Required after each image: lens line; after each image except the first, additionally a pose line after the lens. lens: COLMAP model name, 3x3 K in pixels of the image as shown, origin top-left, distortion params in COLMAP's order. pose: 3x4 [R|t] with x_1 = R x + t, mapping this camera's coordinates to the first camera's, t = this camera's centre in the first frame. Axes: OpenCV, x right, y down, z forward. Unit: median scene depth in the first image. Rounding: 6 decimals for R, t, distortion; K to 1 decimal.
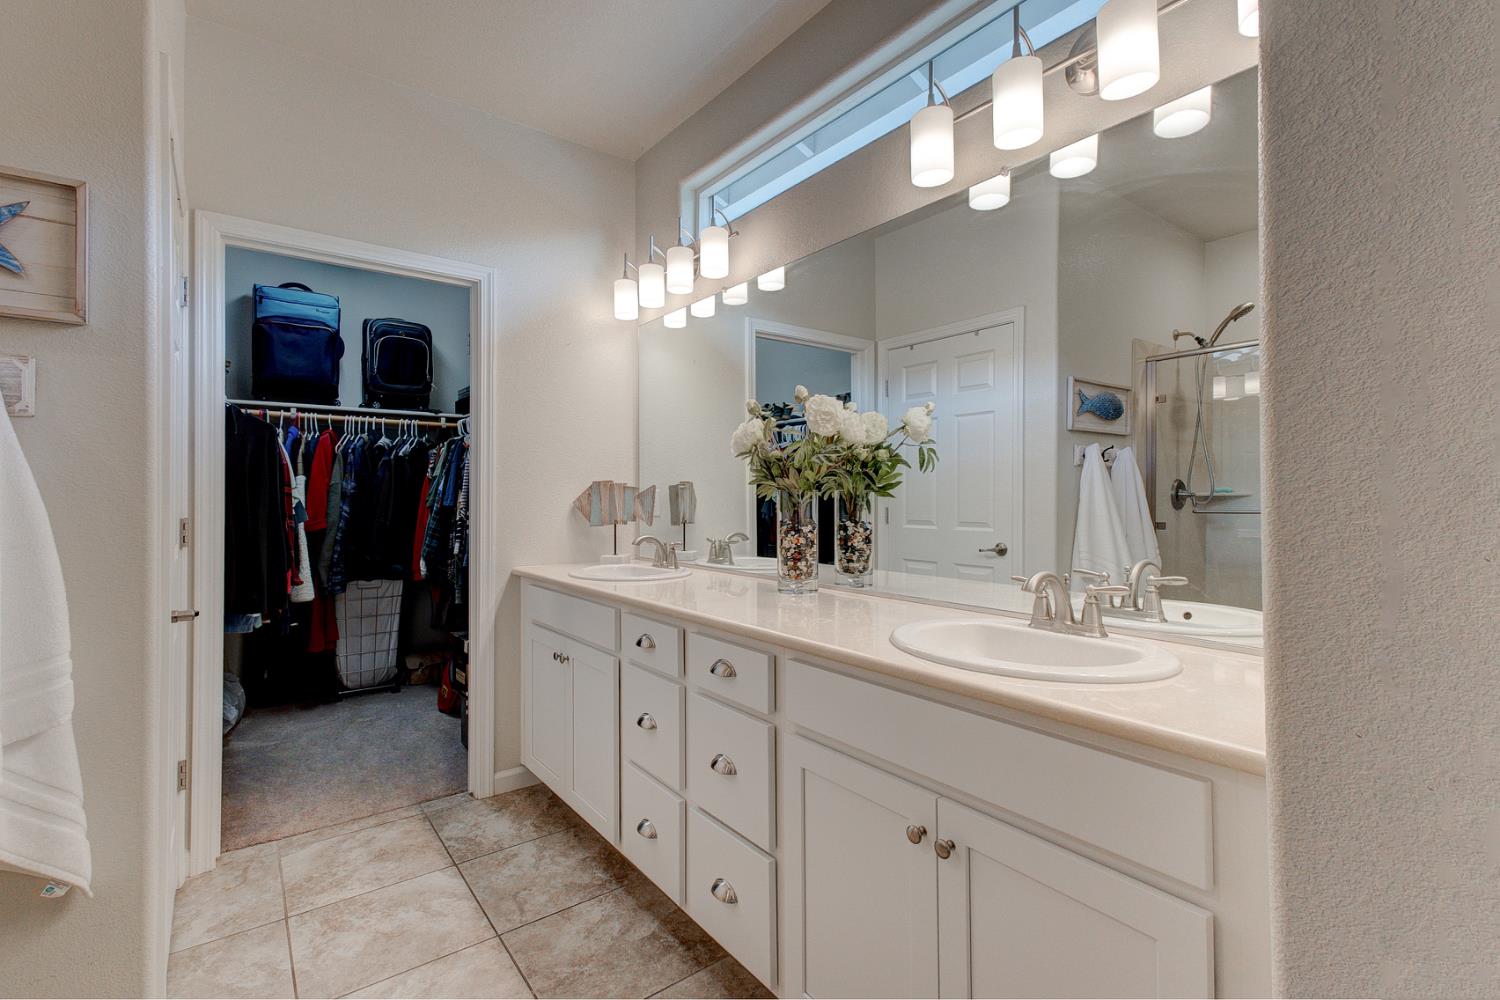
lens RADIAL K [[695.6, 0, 749.3], [0, 695.6, 494.7], [0, 0, 1]] dist [0.010494, 0.000580]
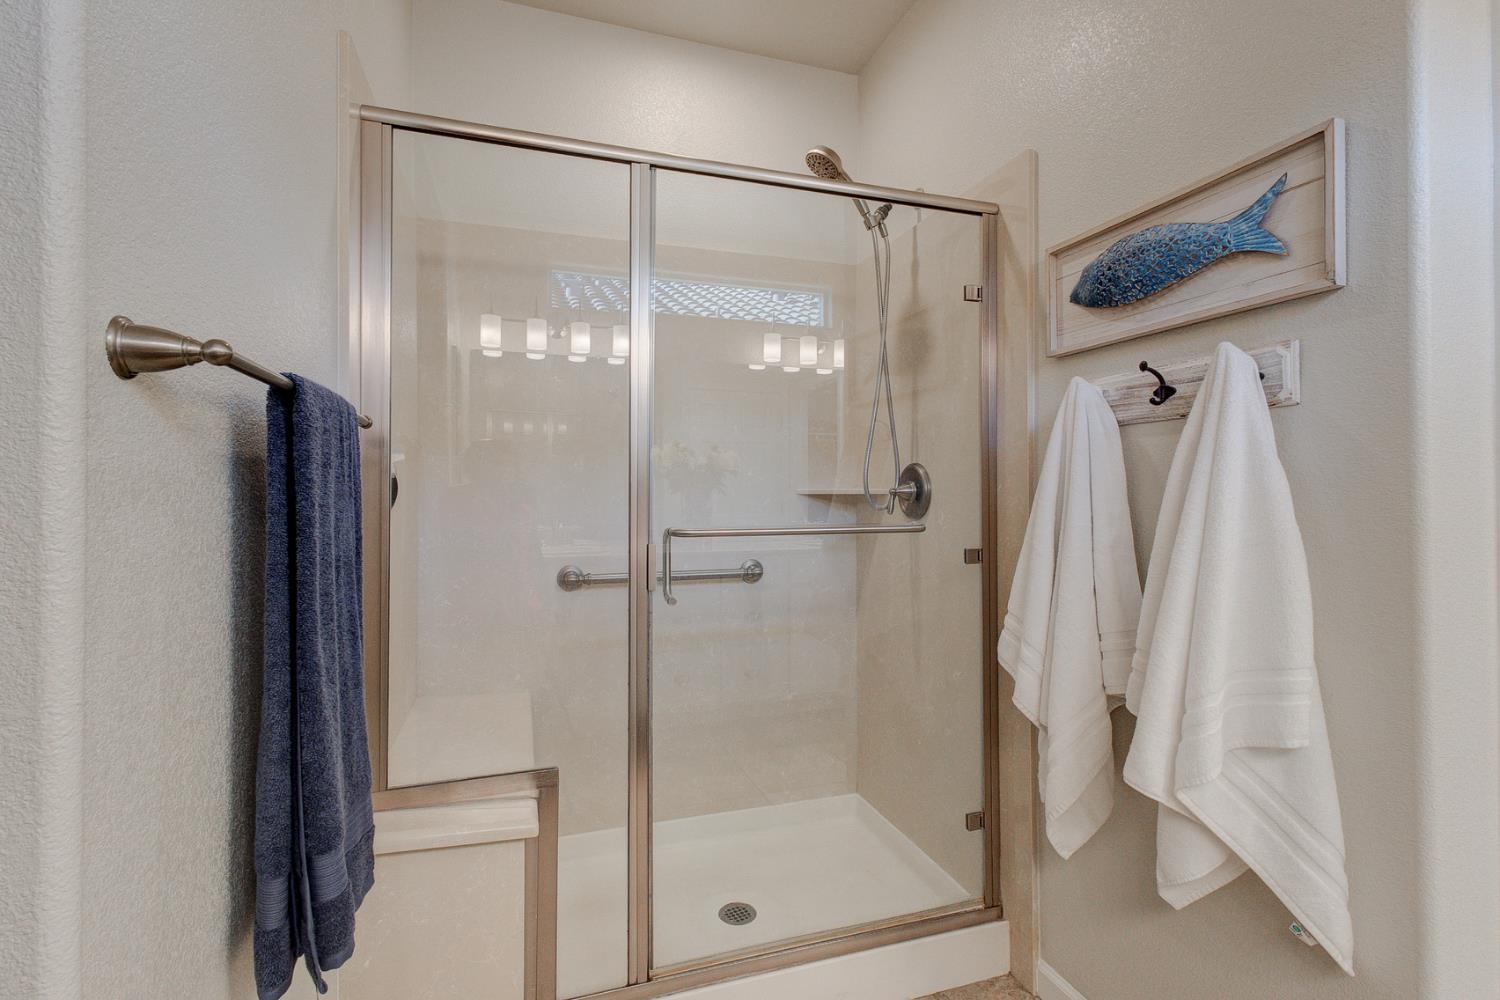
lens RADIAL K [[695.6, 0, 748.9], [0, 695.6, 486.8], [0, 0, 1]] dist [0.010494, 0.000580]
pose [[-0.324181, -0.009486, -0.945948, 0.077800], [-0.003069, 0.999955, -0.008975, 0.007387], [0.945990, -0.000006, -0.324195, 0.624791]]
